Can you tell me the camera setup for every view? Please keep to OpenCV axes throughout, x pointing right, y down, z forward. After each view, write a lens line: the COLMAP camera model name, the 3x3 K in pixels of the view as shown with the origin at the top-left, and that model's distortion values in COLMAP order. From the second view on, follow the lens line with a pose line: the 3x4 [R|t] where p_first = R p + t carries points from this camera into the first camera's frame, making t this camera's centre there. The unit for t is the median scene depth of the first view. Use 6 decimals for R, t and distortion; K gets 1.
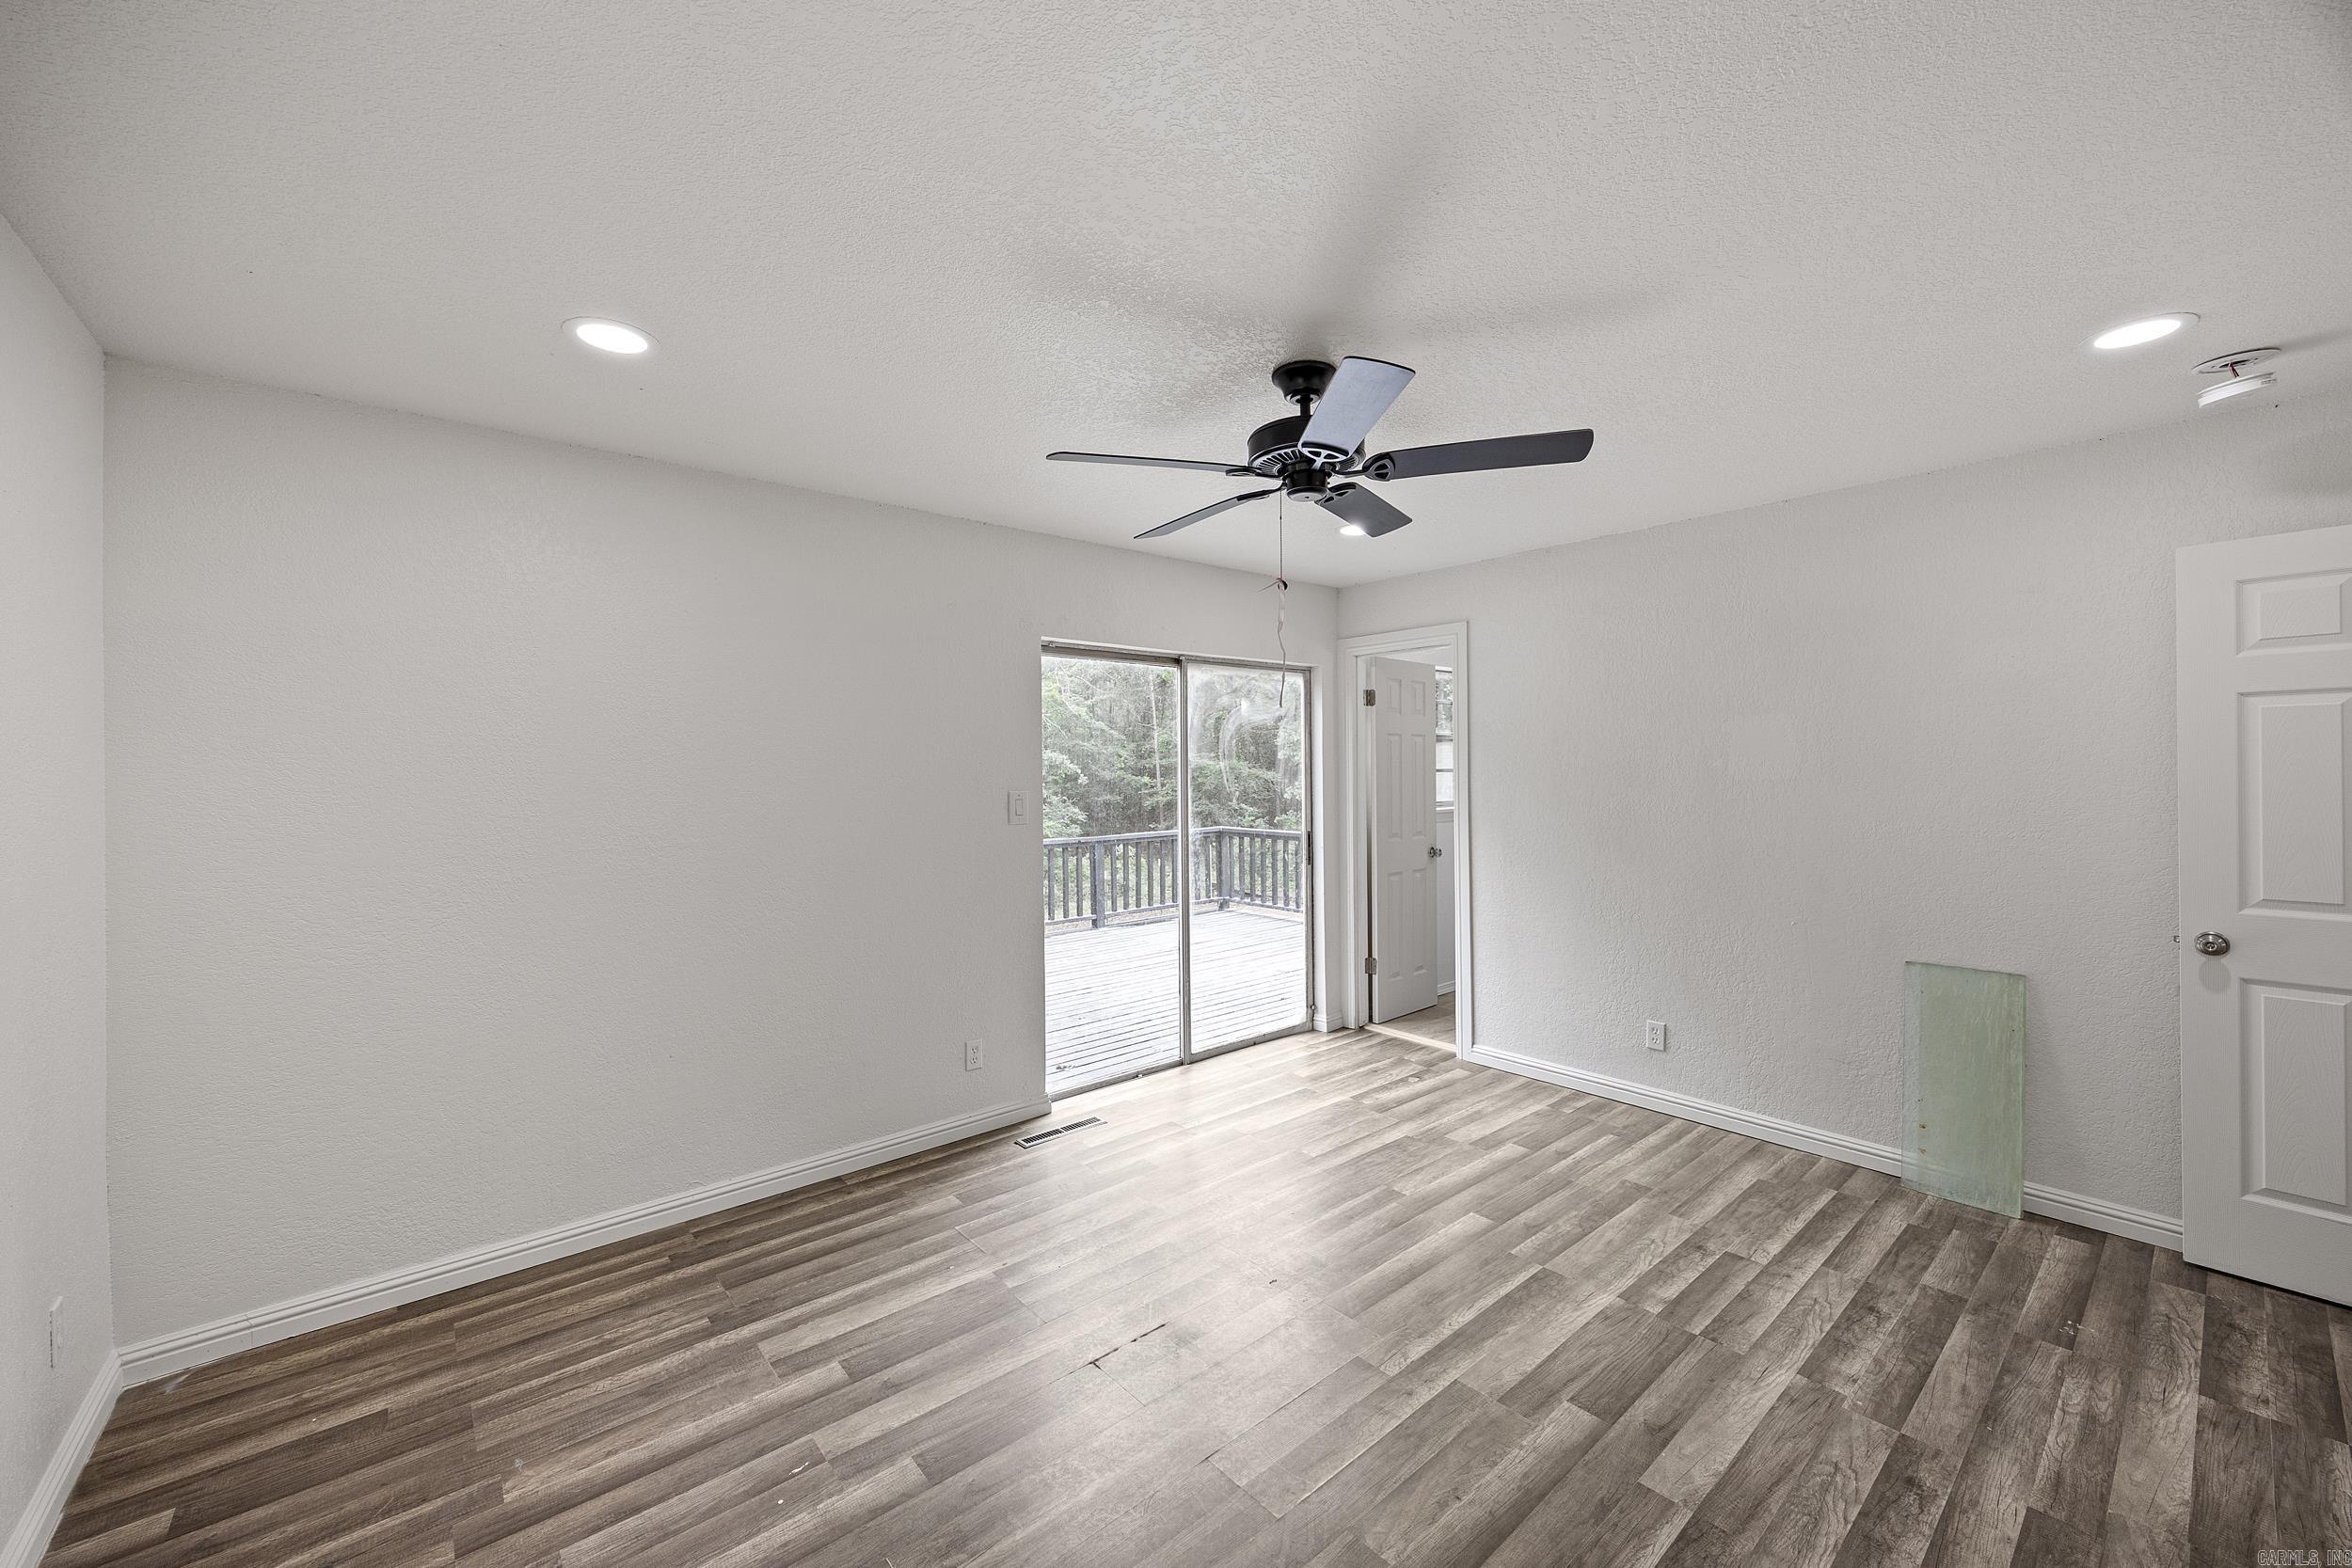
lens RADIAL K [[905.6, 0, 1165.1], [0, 905.6, 764.4], [0, 0, 1]] dist [-0.001079, -0.000577]
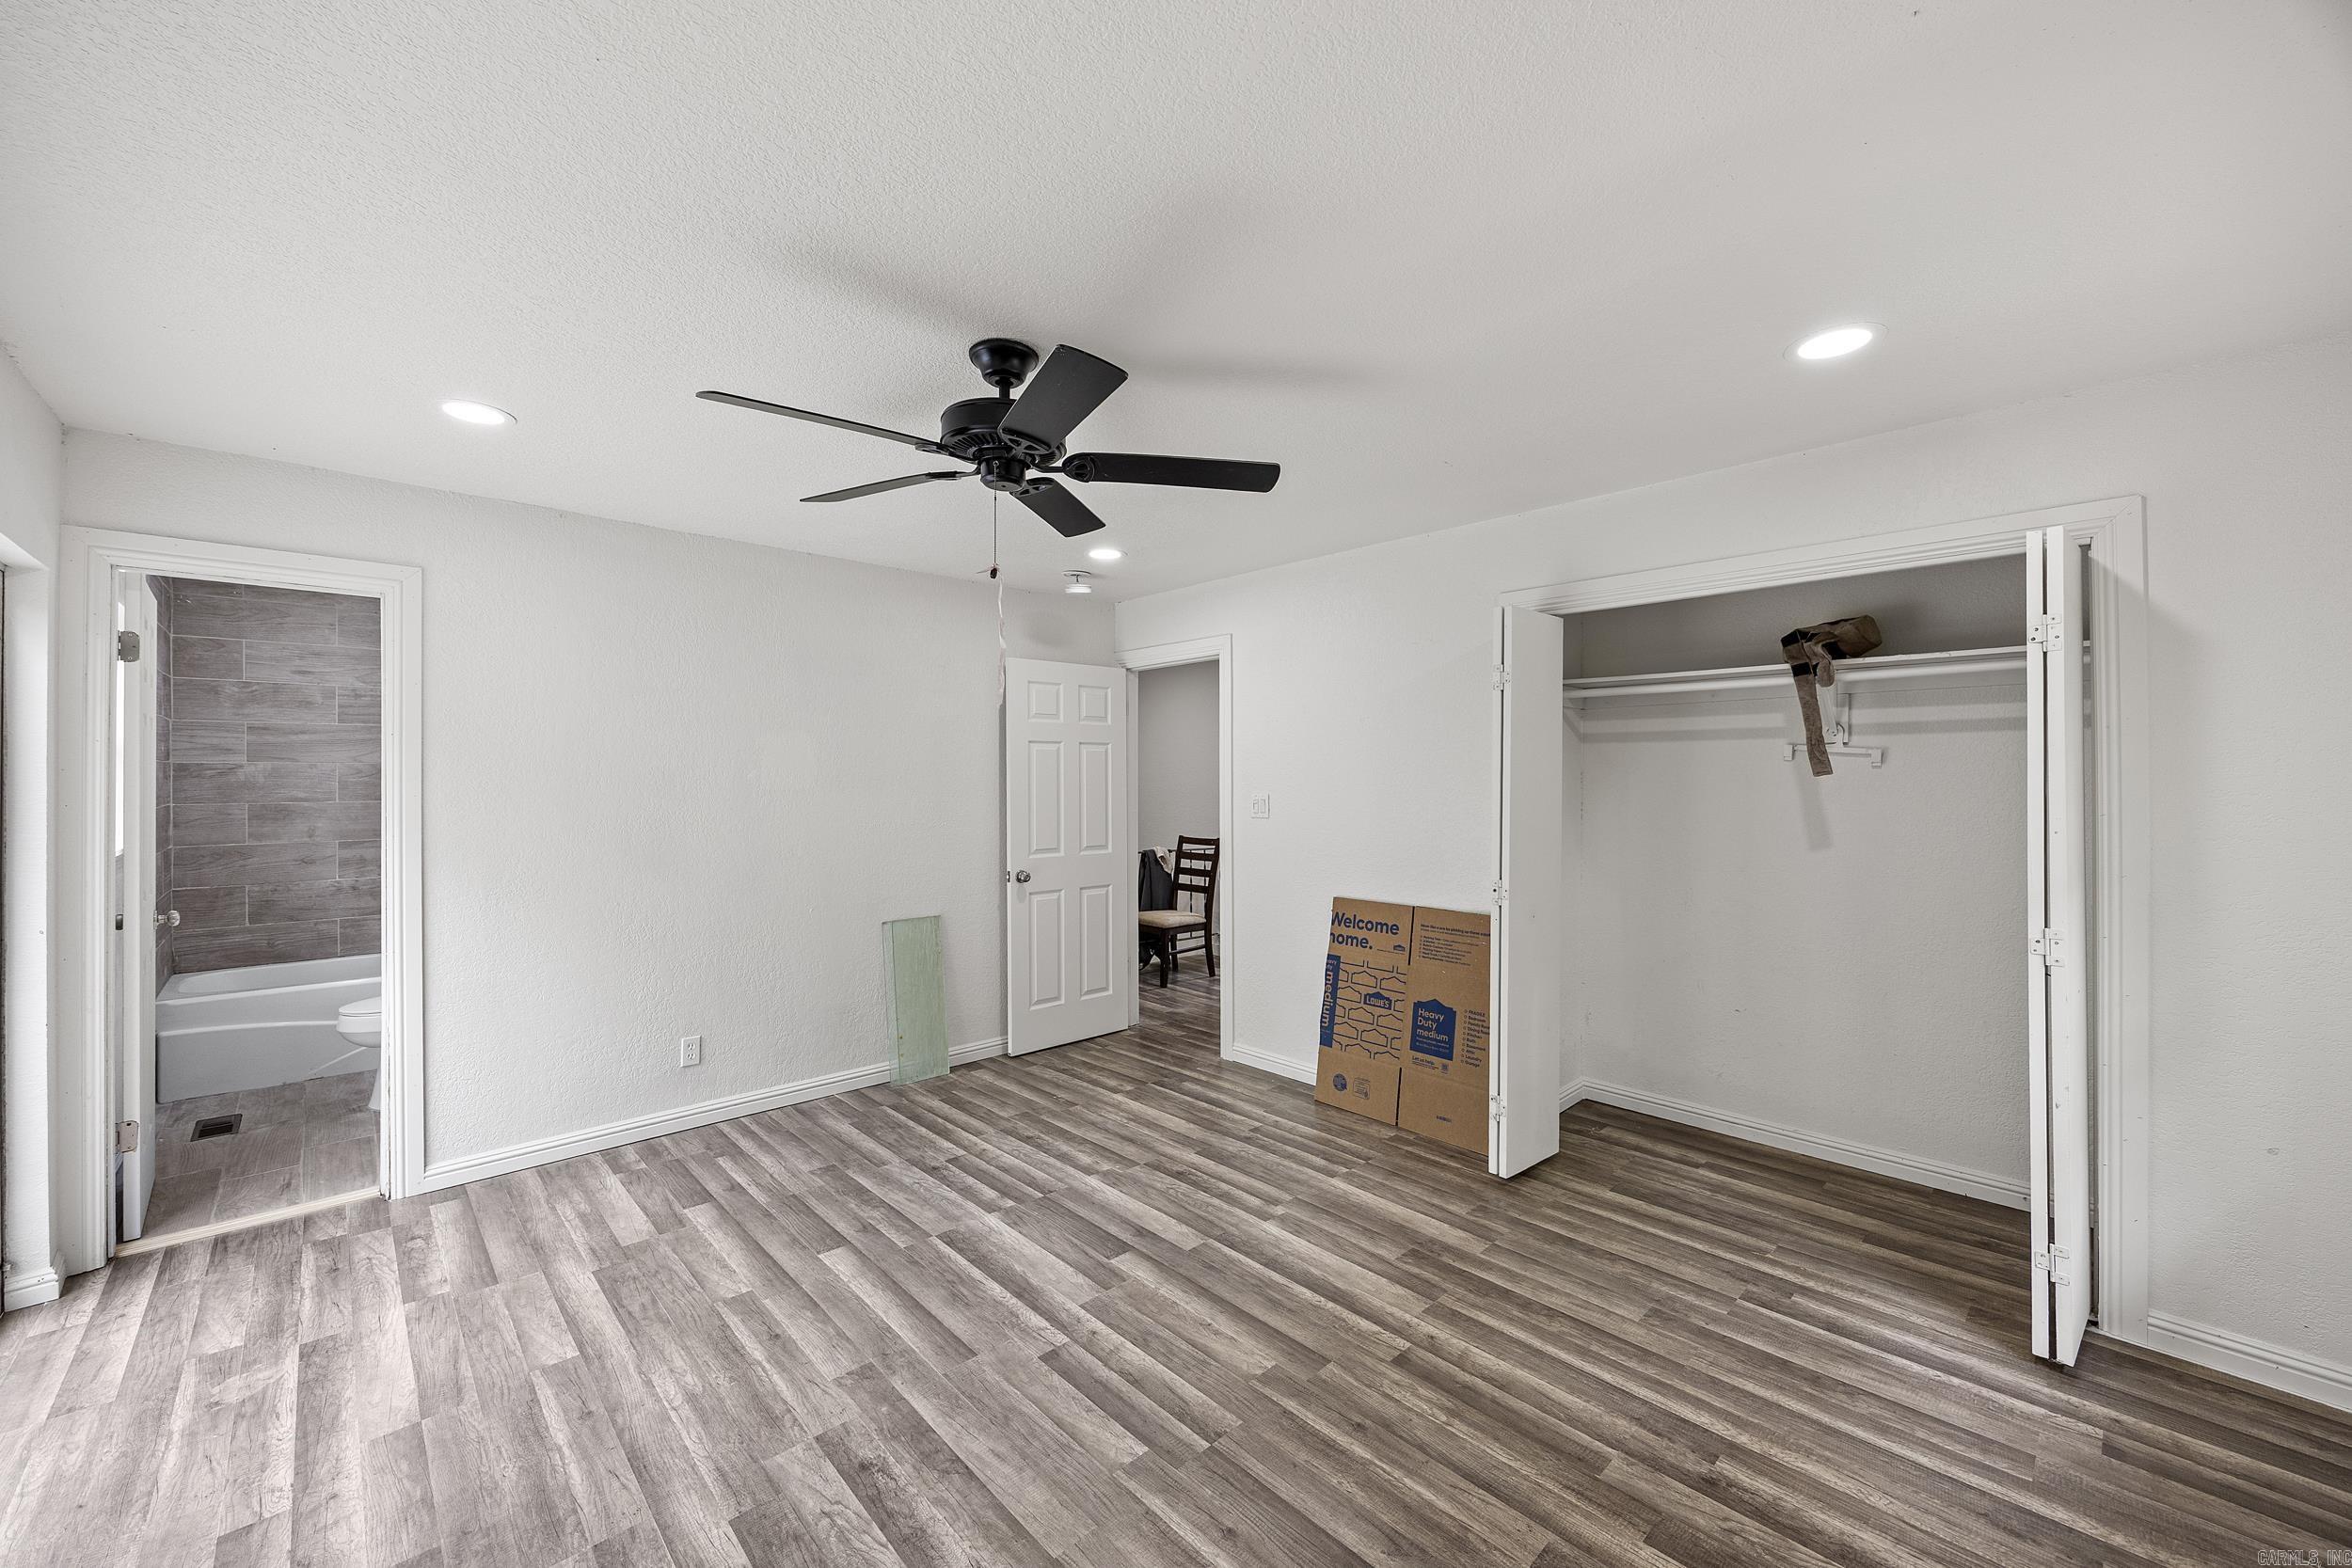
lens RADIAL K [[905.6, 0, 1180.7], [0, 905.6, 789.8], [0, 0, 1]] dist [-0.001079, -0.000577]
pose [[-0.062257, -0.001080, 0.998060, -0.725078], [-0.006253, 0.999980, 0.000692, 0.015668], [-0.998041, -0.006197, -0.062263, 0.815792]]
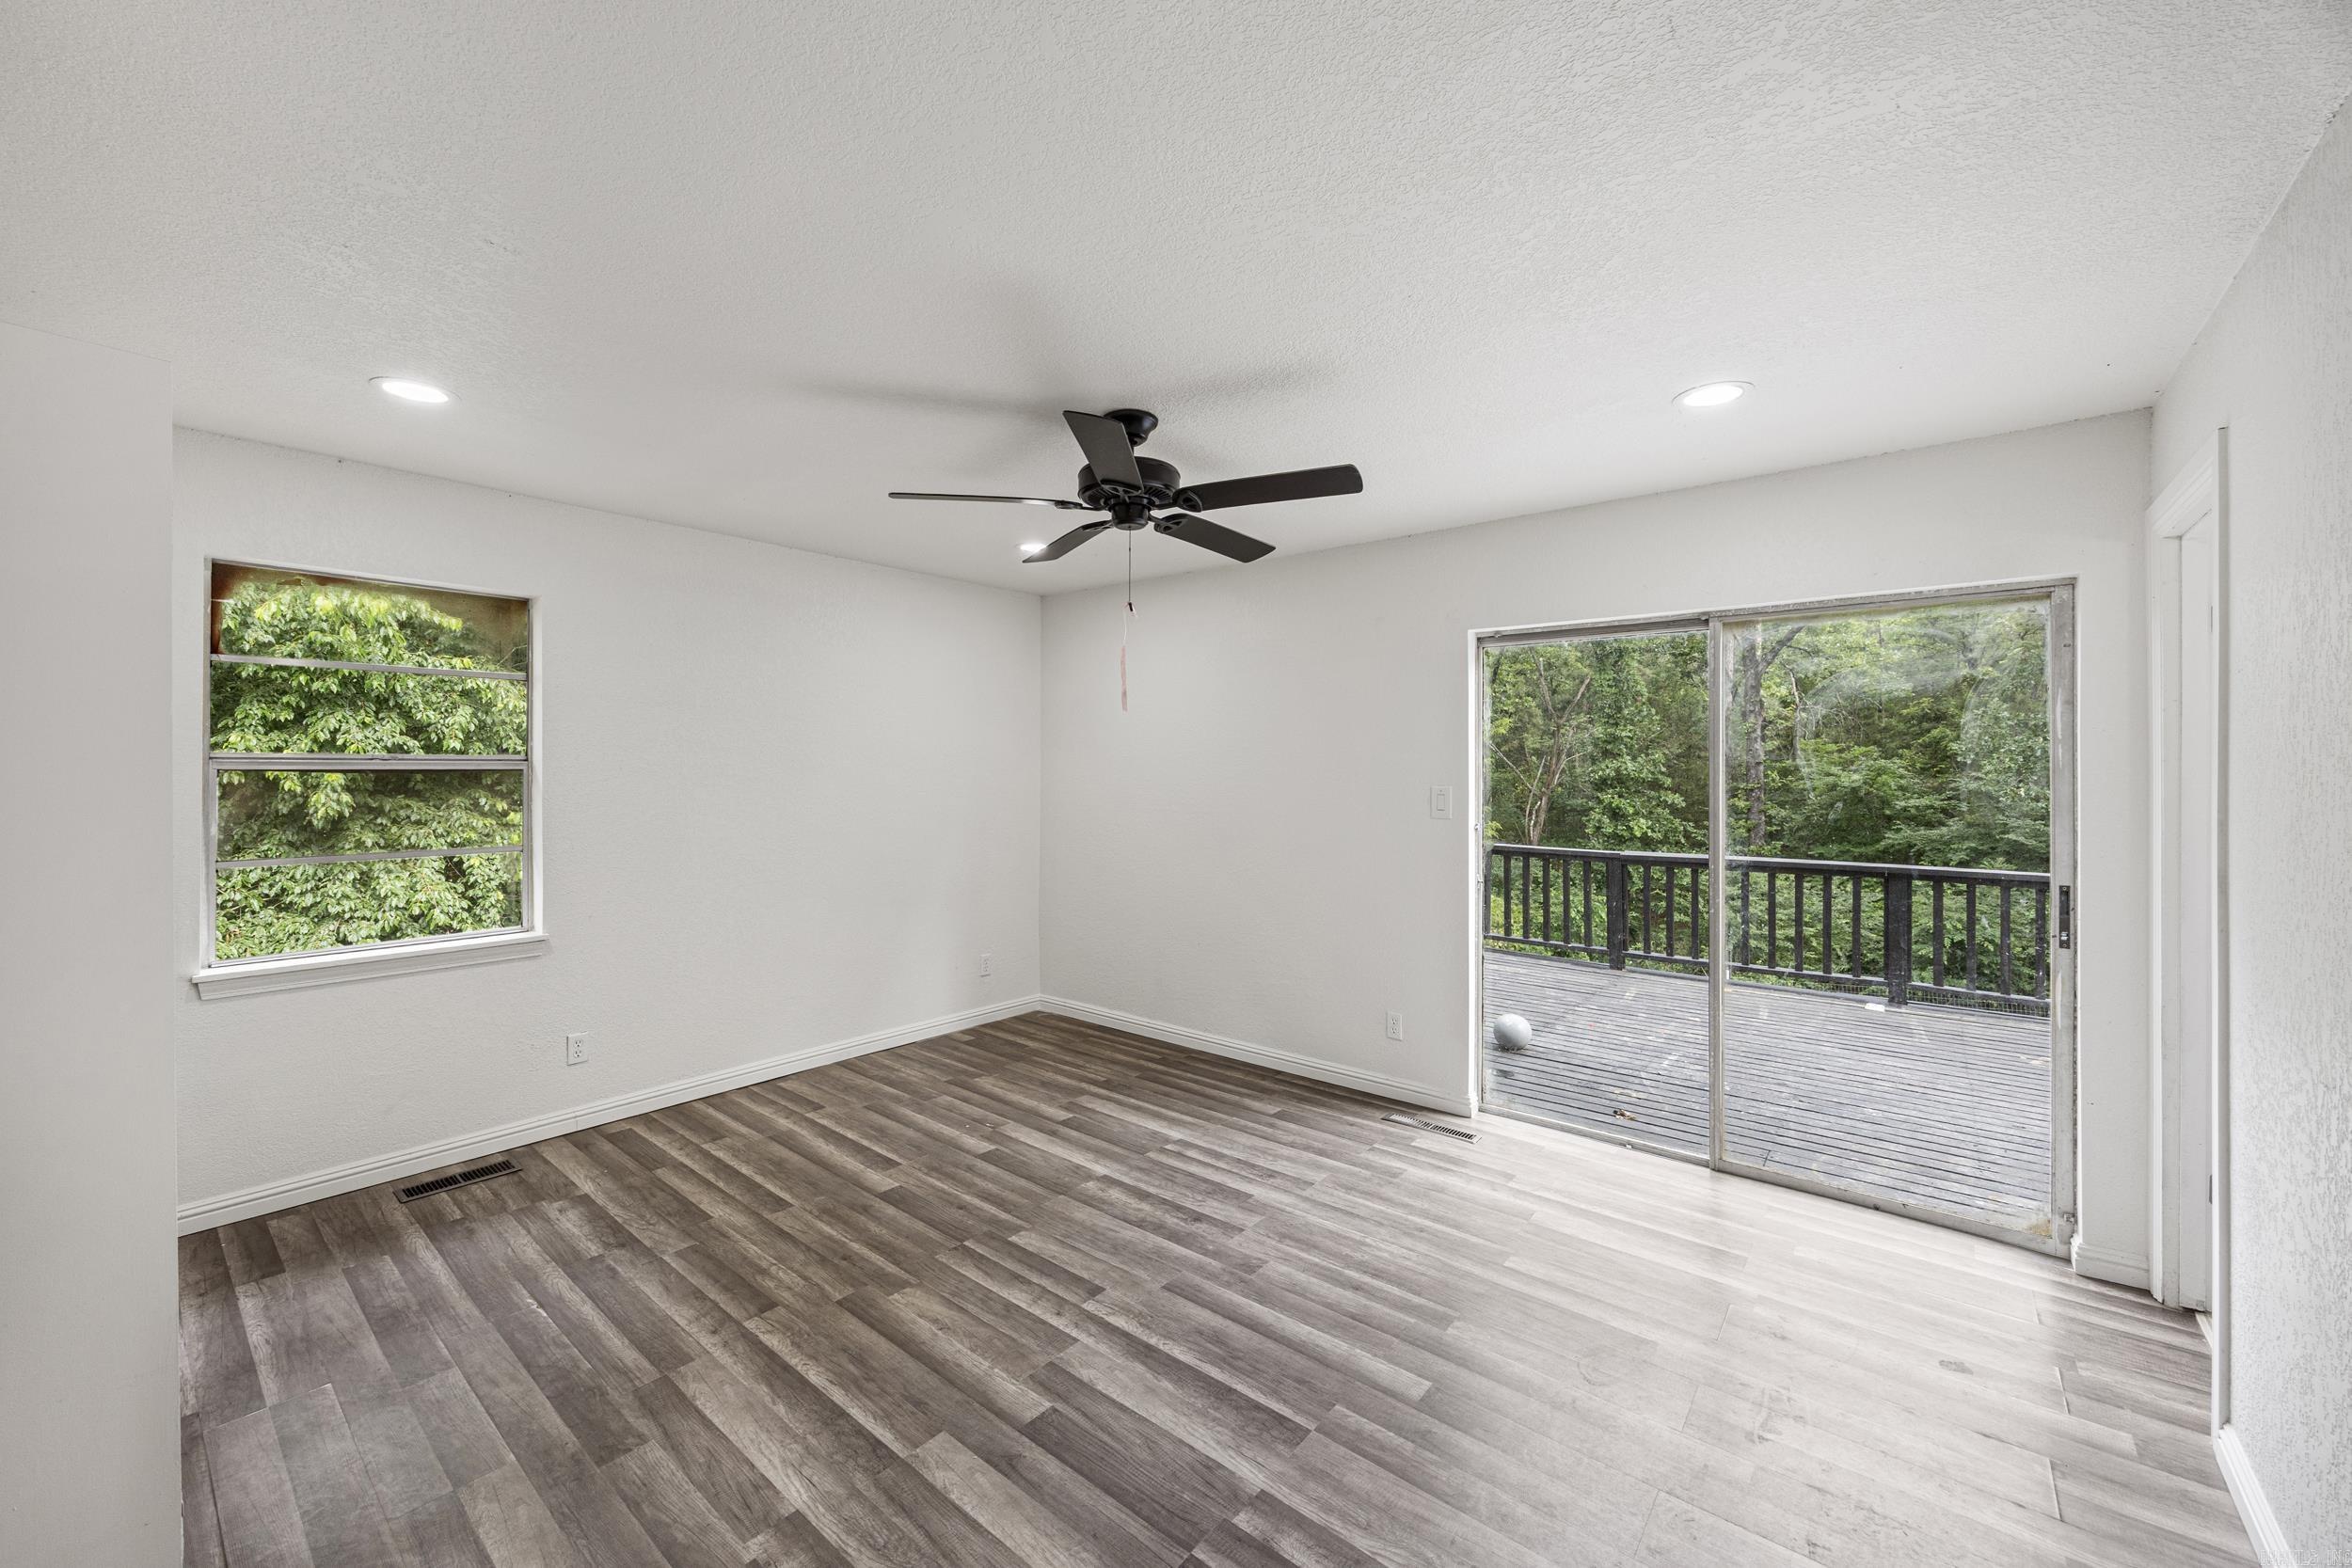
lens RADIAL K [[905.6, 0, 1171.6], [0, 905.6, 777.2], [0, 0, 1]] dist [-0.001079, -0.000577]
pose [[0.180661, 0.021022, -0.983321, 1.187223], [0.002199, 0.999760, 0.021778, -0.006400], [0.983543, -0.006097, 0.180571, 0.791550]]
